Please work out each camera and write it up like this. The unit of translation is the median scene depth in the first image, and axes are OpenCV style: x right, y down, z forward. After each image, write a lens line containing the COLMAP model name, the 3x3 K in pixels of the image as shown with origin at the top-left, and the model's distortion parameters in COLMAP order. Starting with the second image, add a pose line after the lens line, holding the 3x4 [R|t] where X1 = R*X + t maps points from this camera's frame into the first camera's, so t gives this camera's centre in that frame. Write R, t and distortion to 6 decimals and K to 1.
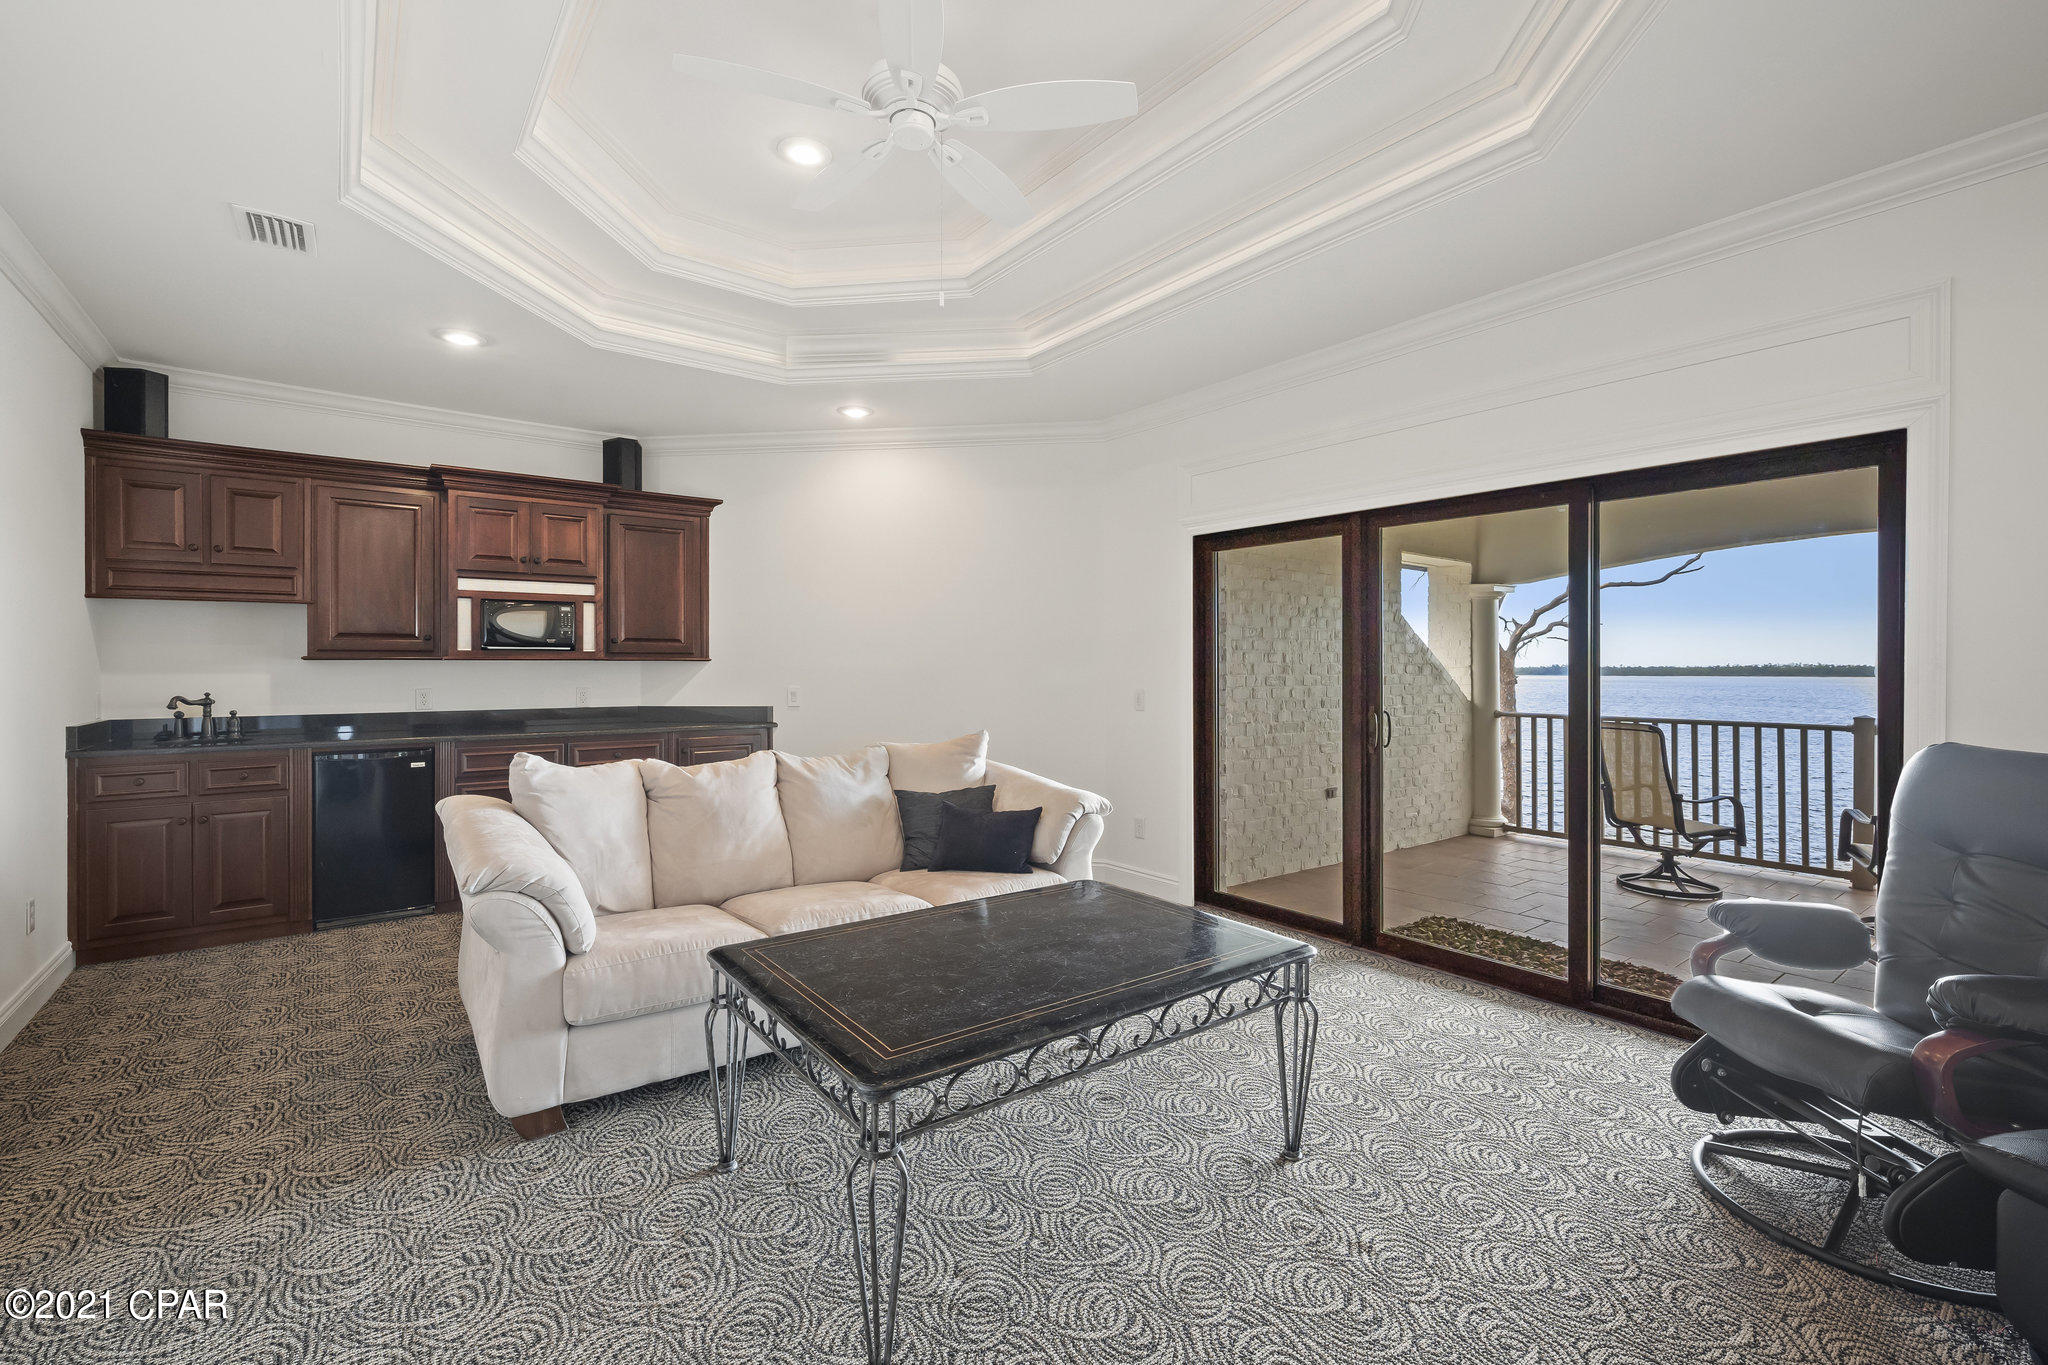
lens RADIAL K [[872.6, 0, 988.1], [0, 872.6, 675.3], [0, 0, 1]] dist [0.003220, -0.000502]
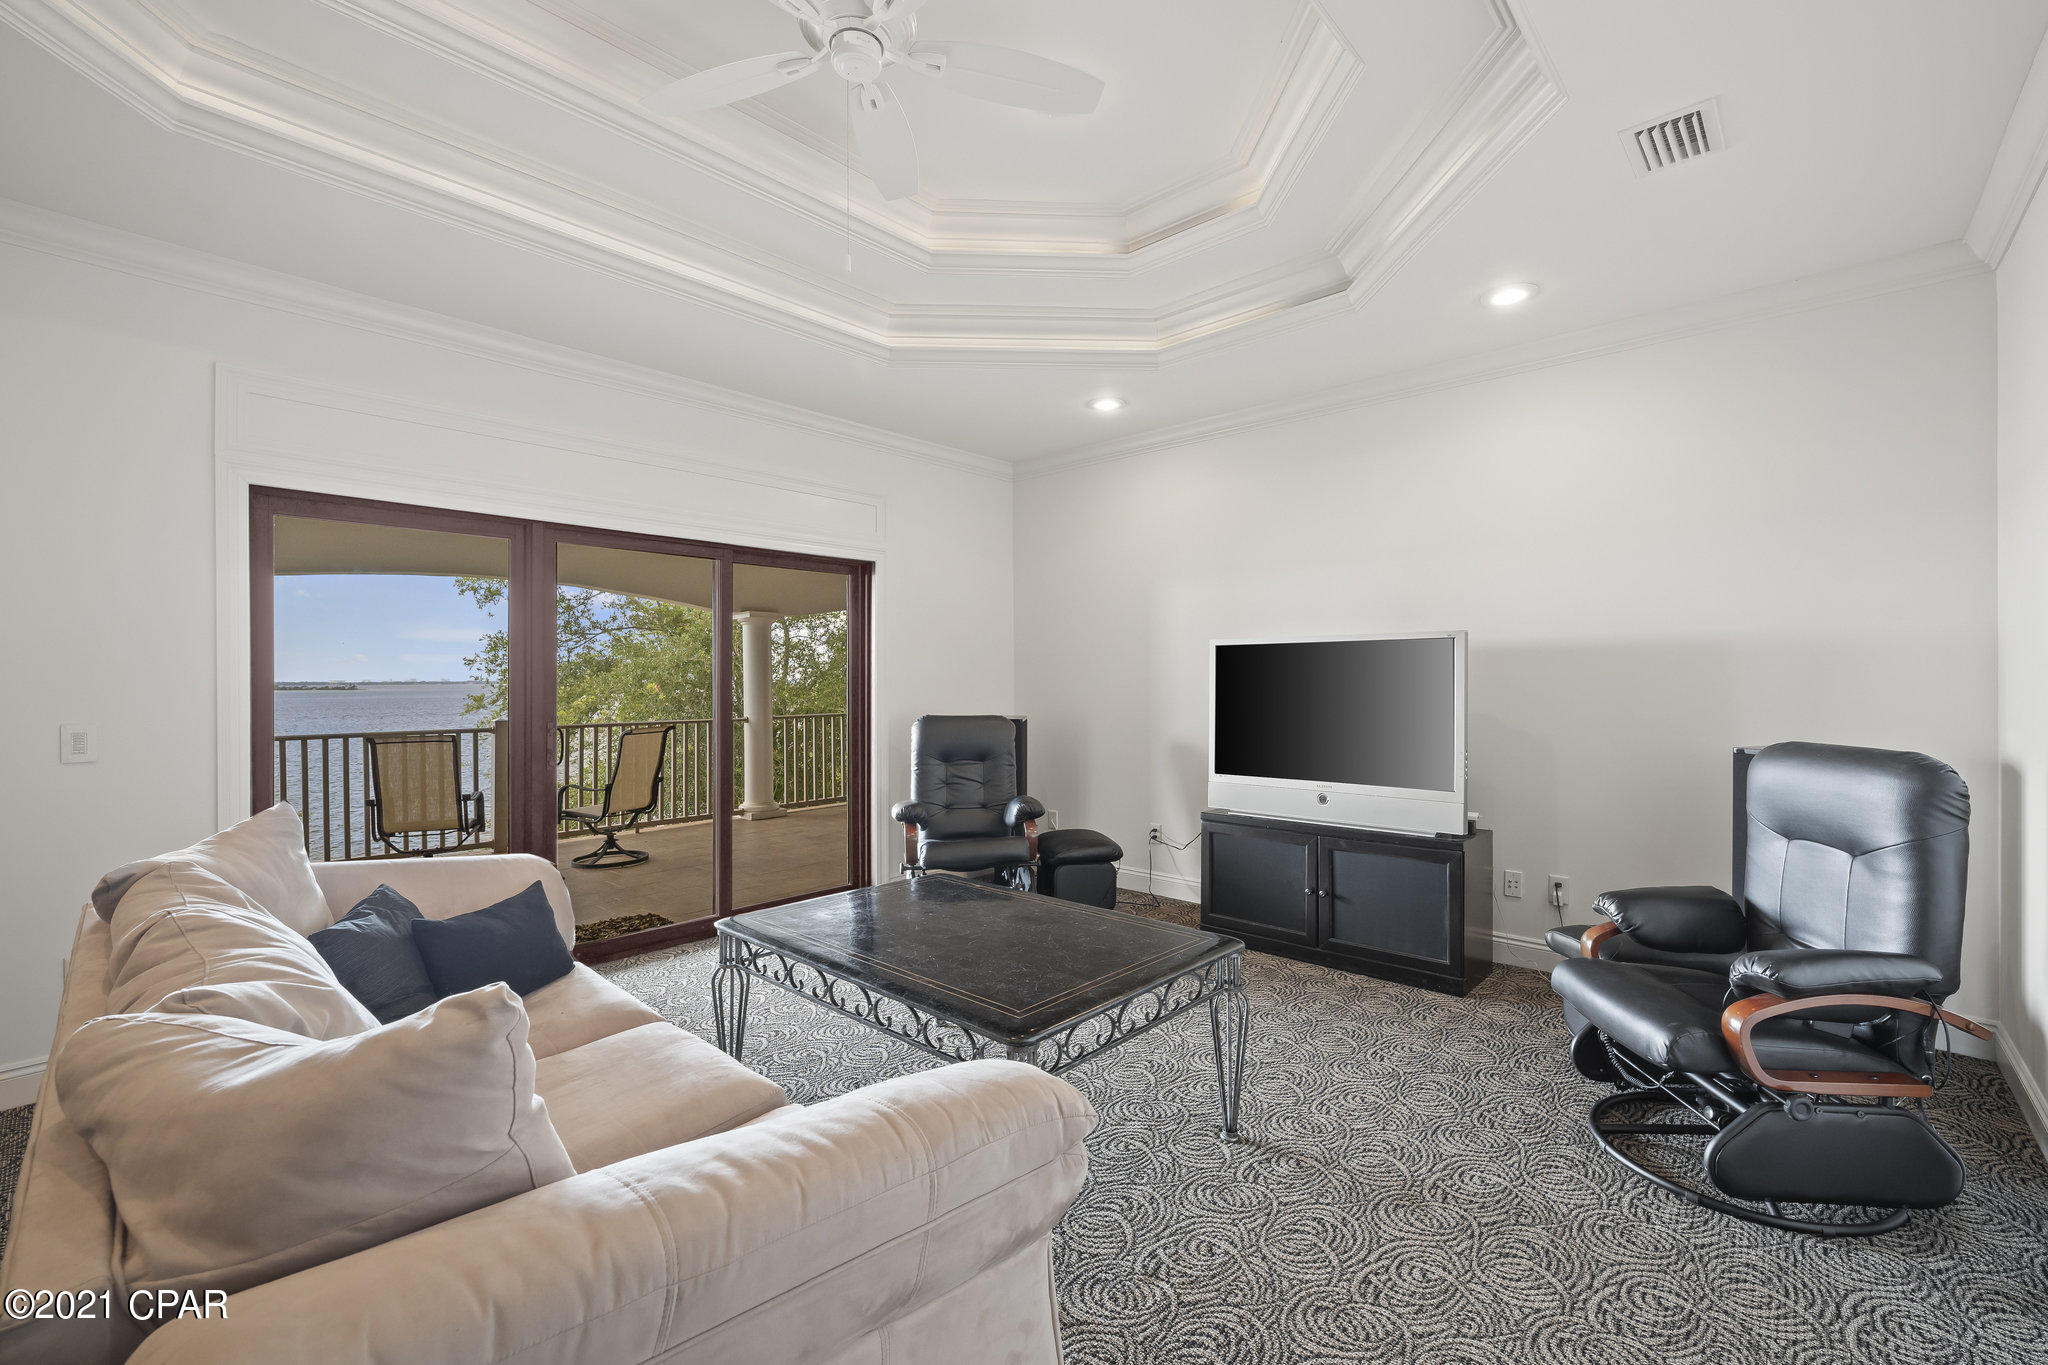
lens RADIAL K [[872.6, 0, 992.0], [0, 872.6, 664.5], [0, 0, 1]] dist [0.003220, -0.000502]
pose [[-0.164105, 0.011110, 0.986380, -1.299804], [0.014379, 0.999857, -0.008870, -0.039419], [-0.986338, 0.012727, -0.164241, 1.658005]]
